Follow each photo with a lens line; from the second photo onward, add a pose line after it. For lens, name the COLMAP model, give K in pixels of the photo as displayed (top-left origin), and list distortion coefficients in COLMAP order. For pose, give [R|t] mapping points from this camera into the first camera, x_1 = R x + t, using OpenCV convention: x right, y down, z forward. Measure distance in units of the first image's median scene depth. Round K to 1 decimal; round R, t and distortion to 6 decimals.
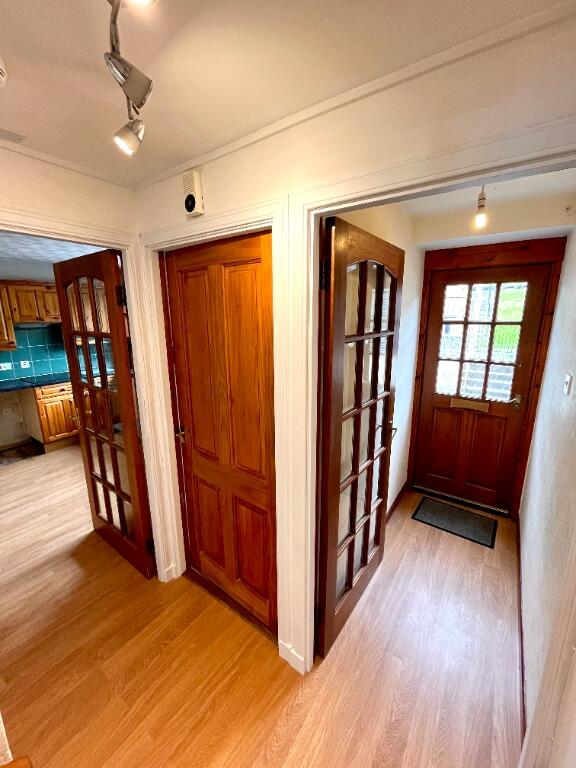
lens RADIAL K [[308.2, 0, 288.4], [0, 308.2, 382.9], [0, 0, 1]] dist [-0.007691, -0.000289]
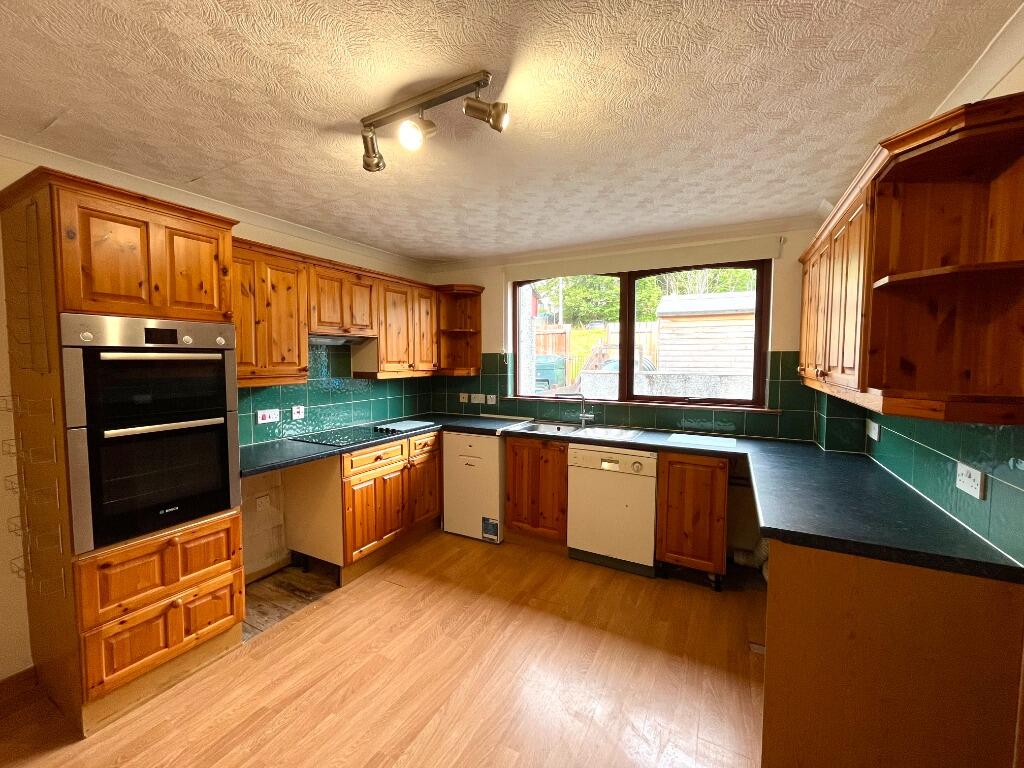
lens RADIAL K [[410.9, 0, 511.0], [0, 410.9, 381.7], [0, 0, 1]] dist [-0.007691, -0.000289]
pose [[0.992687, -0.004674, 0.120627, -0.605873], [0.024548, 0.986188, -0.163803, 0.014871], [-0.118195, 0.165566, 0.979090, 0.255069]]
